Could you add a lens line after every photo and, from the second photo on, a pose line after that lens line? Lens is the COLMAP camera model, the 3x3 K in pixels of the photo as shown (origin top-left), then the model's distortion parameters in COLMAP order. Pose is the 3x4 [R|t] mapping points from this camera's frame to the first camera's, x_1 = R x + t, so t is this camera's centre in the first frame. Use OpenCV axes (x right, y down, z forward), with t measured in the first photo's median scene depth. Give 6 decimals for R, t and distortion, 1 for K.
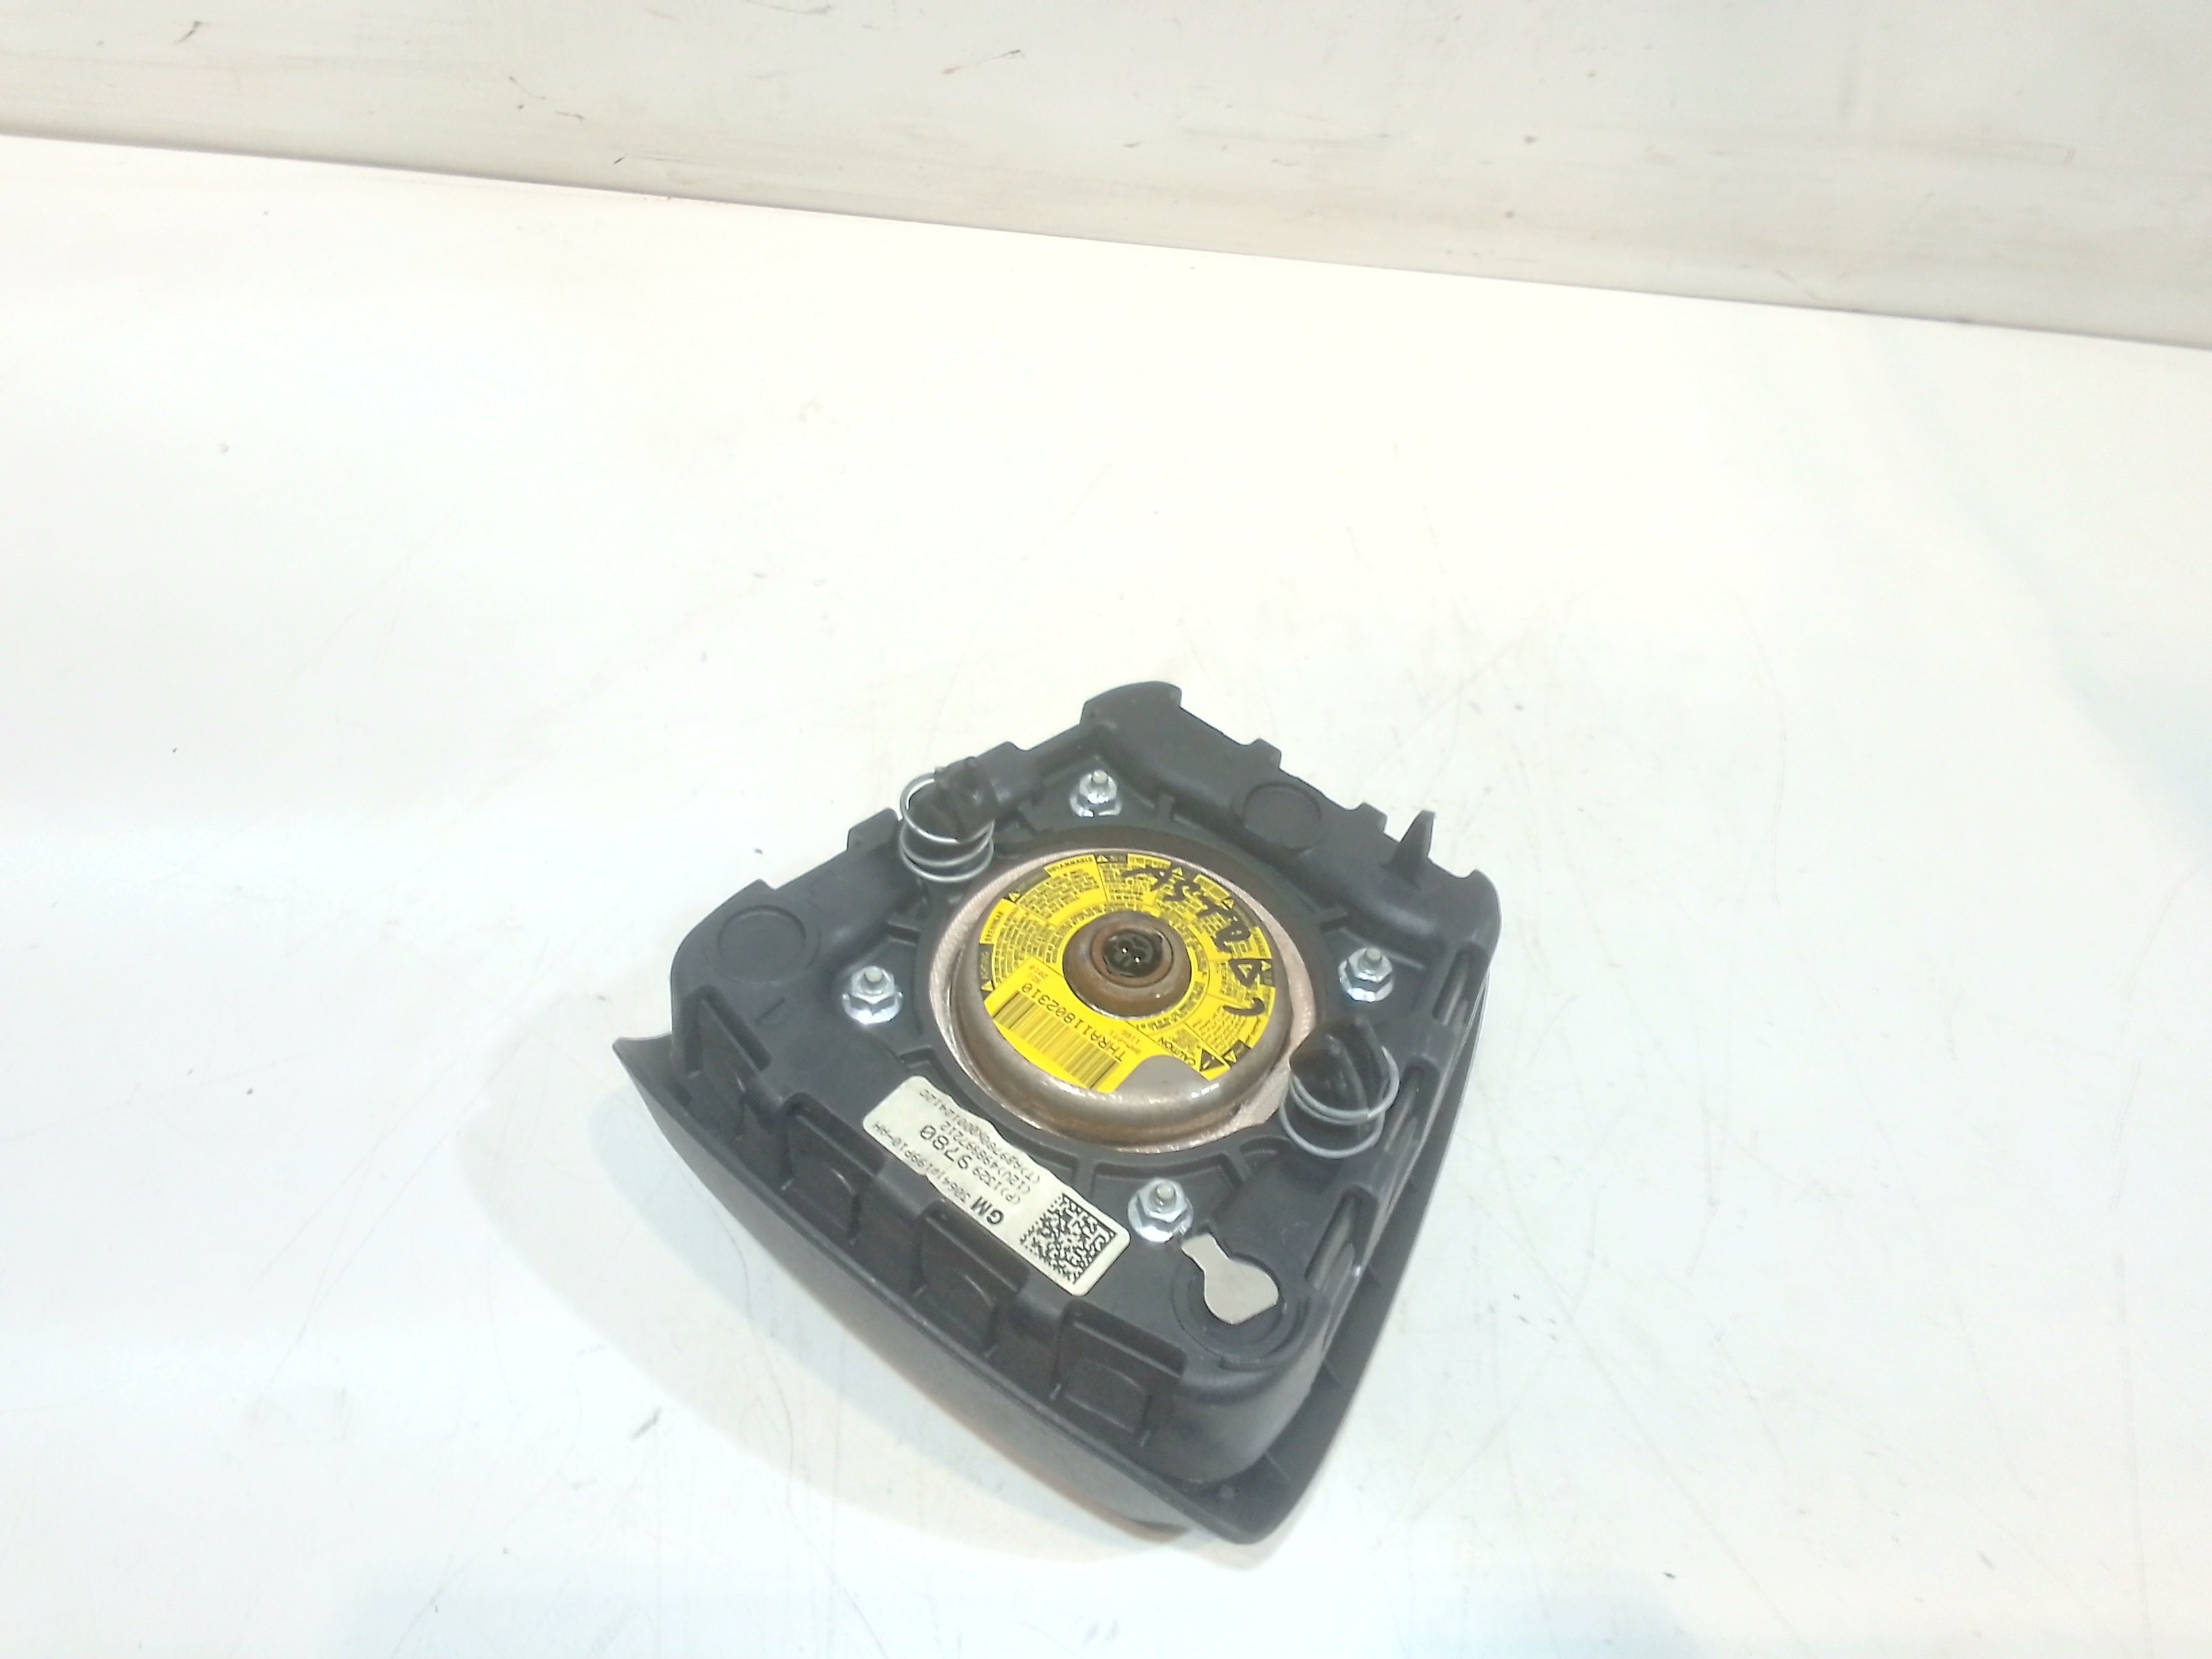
lens RADIAL K [[1730.1, 0, 1112.7], [0, 1730.1, 829.5], [0, 0, 1]] dist [0.064184, -0.101909]
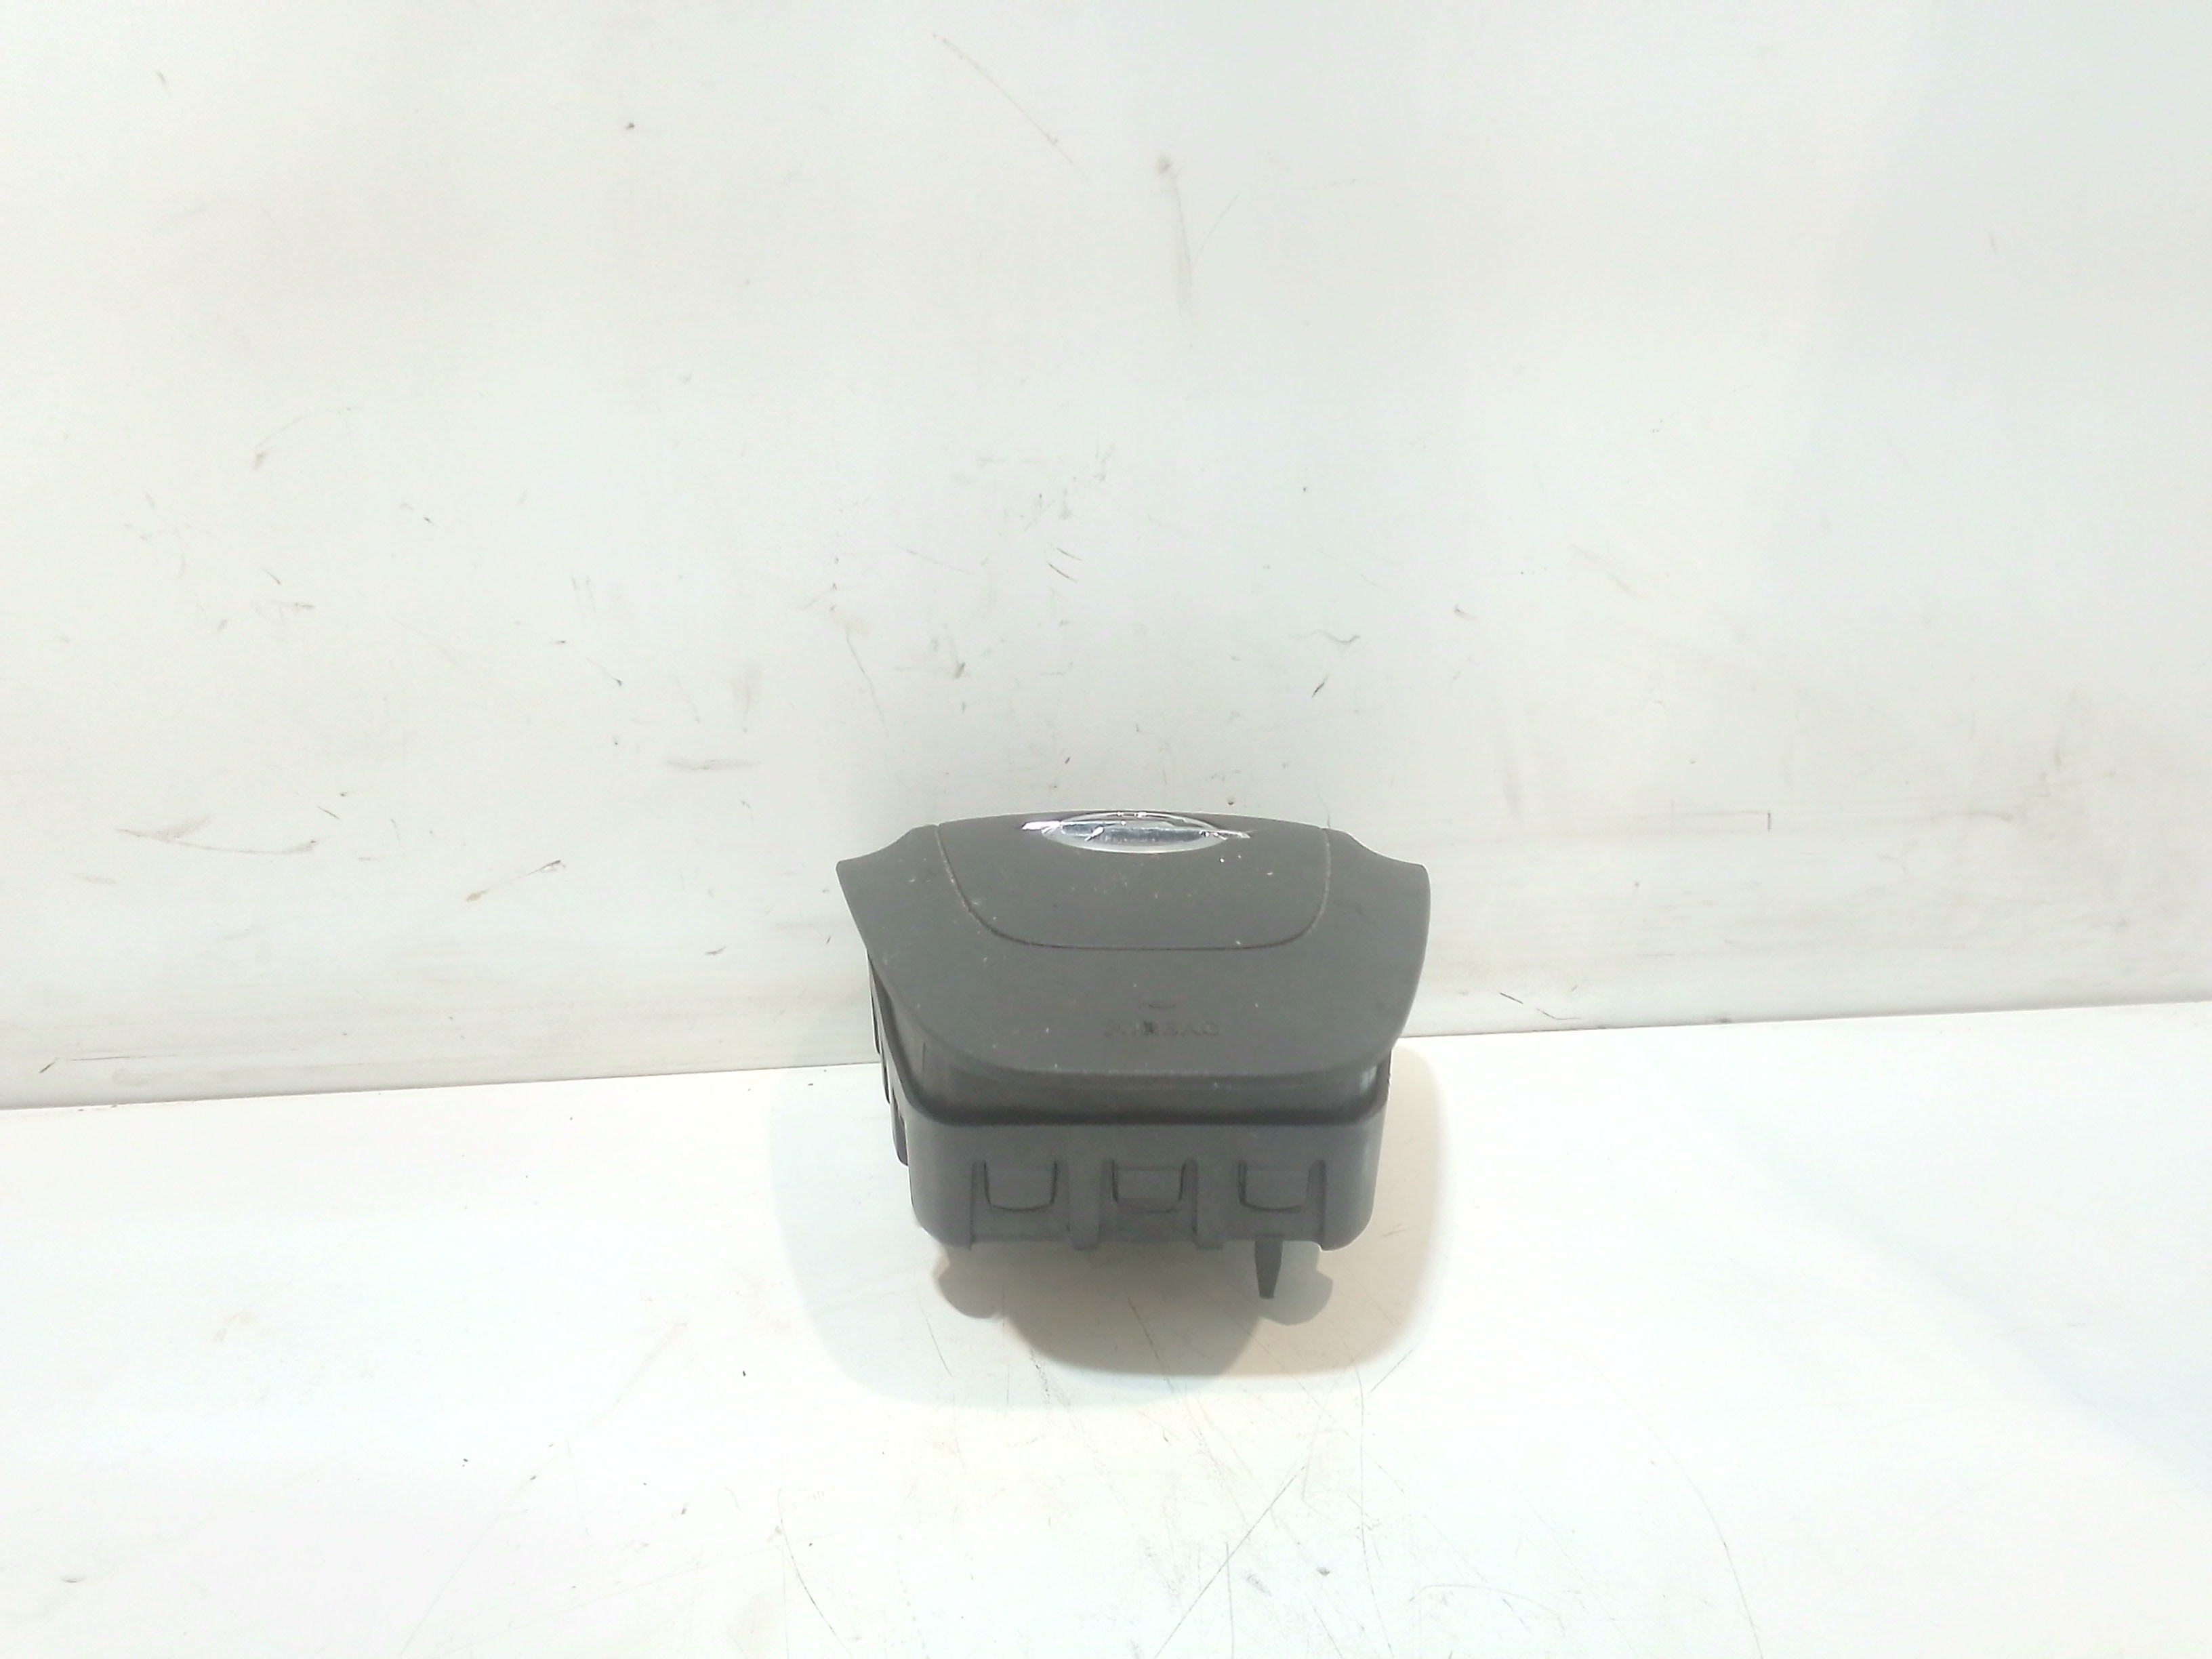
lens RADIAL K [[1730.1, 0, 1115.9], [0, 1730.1, 798.9], [0, 0, 1]] dist [0.064184, -0.101909]
pose [[0.979733, -0.120911, 0.159700, 0.076773], [0.187497, 0.834122, -0.518735, 0.008583], [-0.070488, 0.538165, 0.839887, 0.265440]]
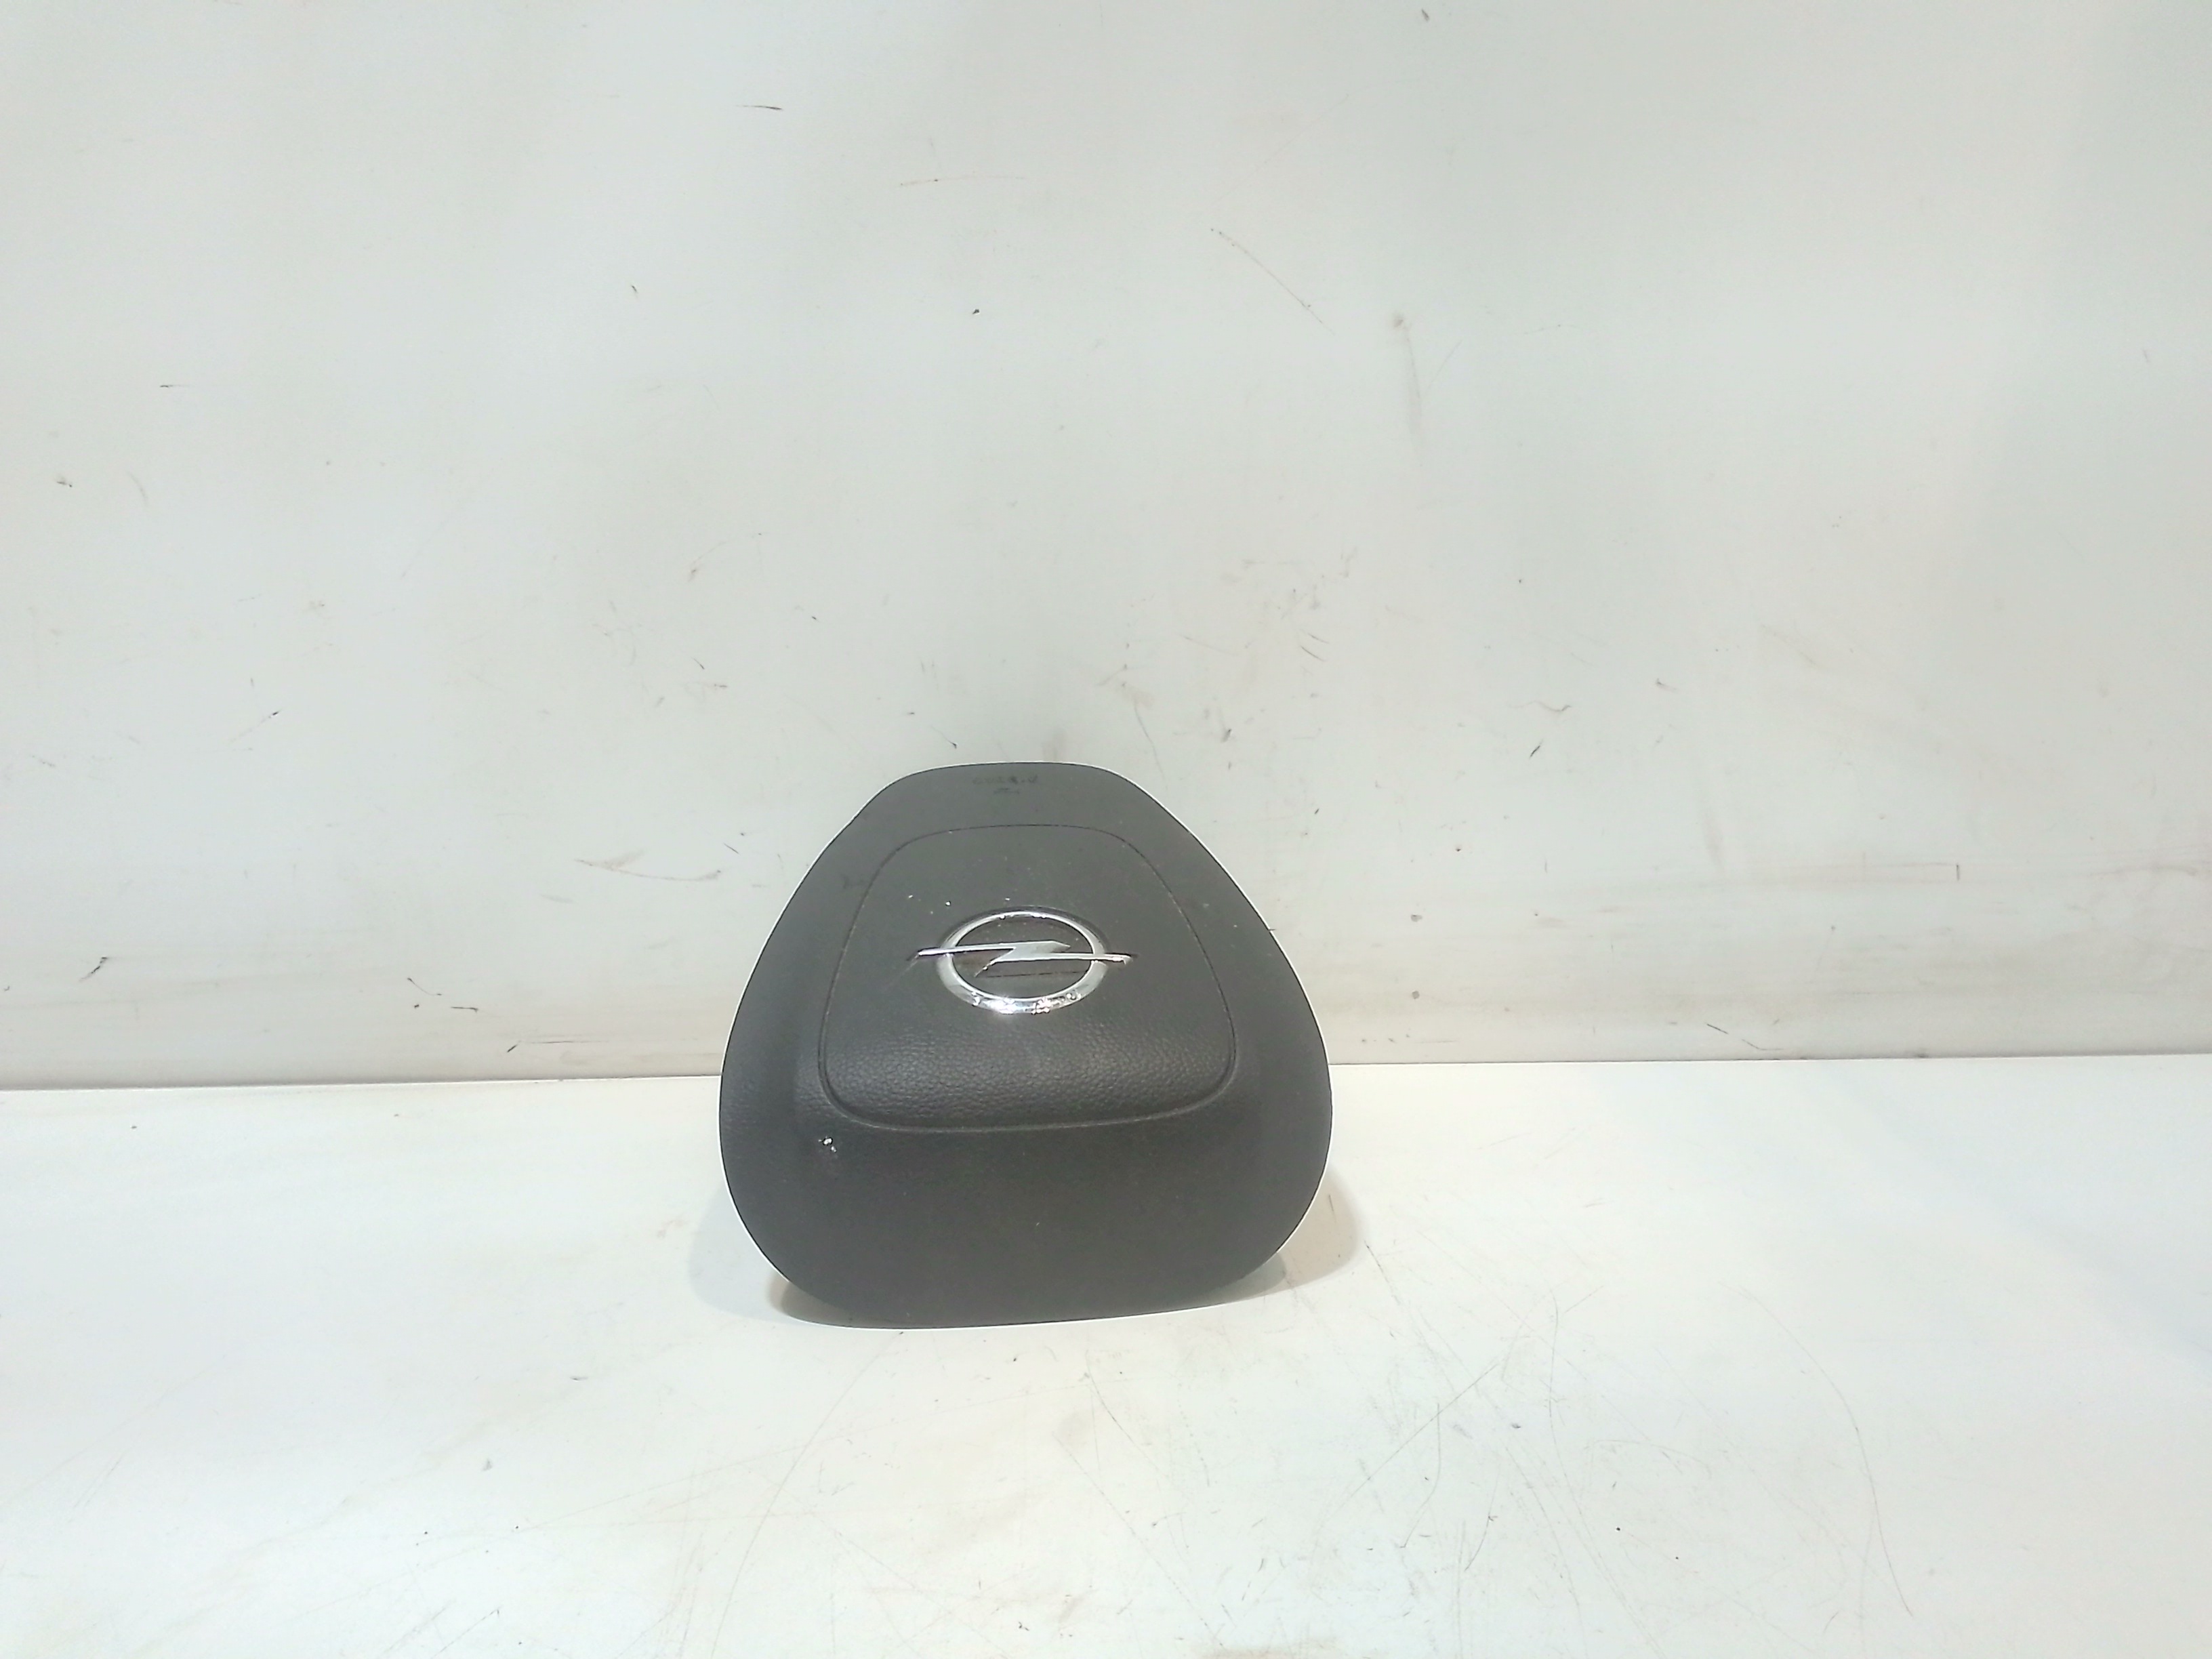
lens RADIAL K [[1730.1, 0, 1110.2], [0, 1730.1, 798.0], [0, 0, 1]] dist [0.064184, -0.101909]
pose [[0.993889, -0.109348, 0.015094, 0.057448], [0.096858, 0.798317, -0.594398, 0.129374], [0.052947, 0.592228, 0.804029, 0.148447]]
